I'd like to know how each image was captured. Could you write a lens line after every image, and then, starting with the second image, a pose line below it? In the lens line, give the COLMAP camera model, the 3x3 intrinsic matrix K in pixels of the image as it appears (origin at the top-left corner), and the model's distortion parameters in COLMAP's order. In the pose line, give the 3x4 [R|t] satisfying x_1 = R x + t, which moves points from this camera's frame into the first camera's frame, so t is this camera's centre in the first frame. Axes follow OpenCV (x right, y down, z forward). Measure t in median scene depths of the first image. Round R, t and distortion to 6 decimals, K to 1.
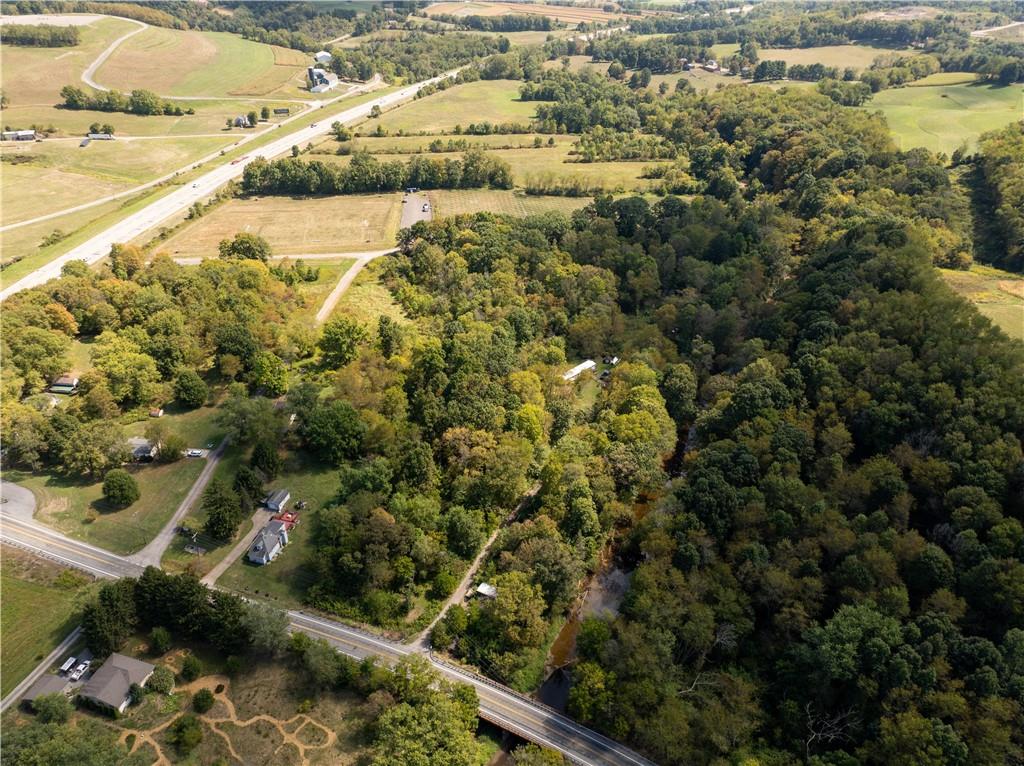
lens RADIAL K [[723.2, 0, 509.6], [0, 723.2, 381.0], [0, 0, 1]] dist [-0.059467, 0.037169]
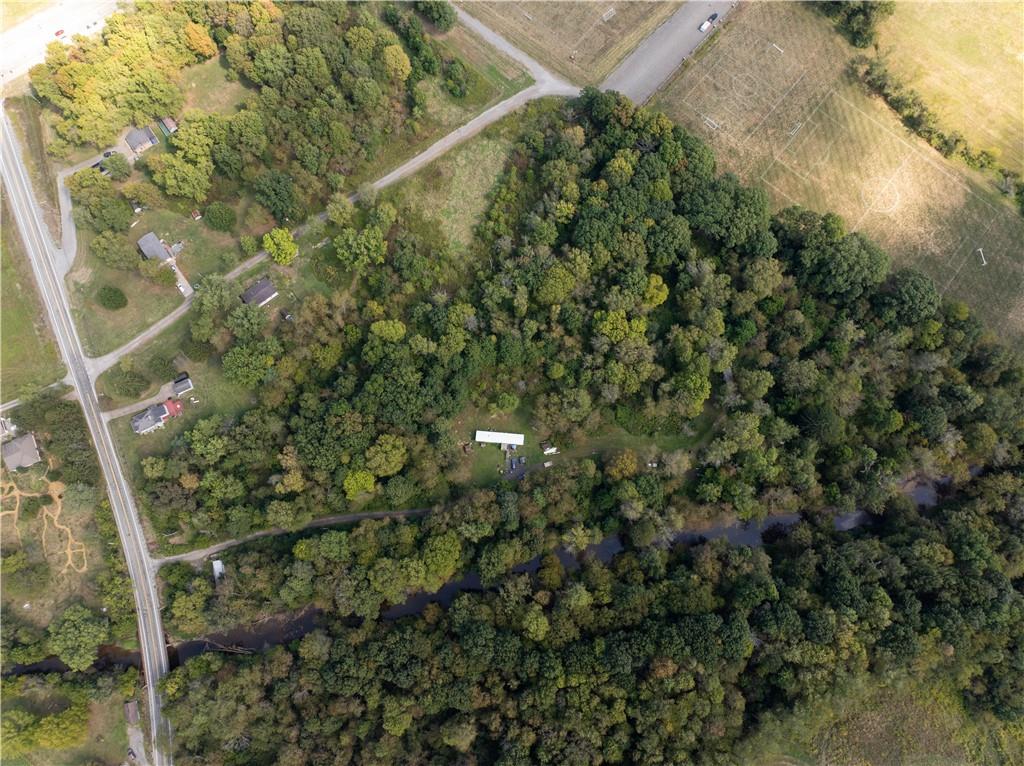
lens RADIAL K [[723.2, 0, 509.6], [0, 723.2, 381.0], [0, 0, 1]] dist [-0.059467, 0.037169]
pose [[0.658683, 0.732339, -0.172674, 0.281145], [-0.395168, 0.531998, 0.748879, -1.032523], [0.640296, -0.425039, 0.639815, 0.545812]]
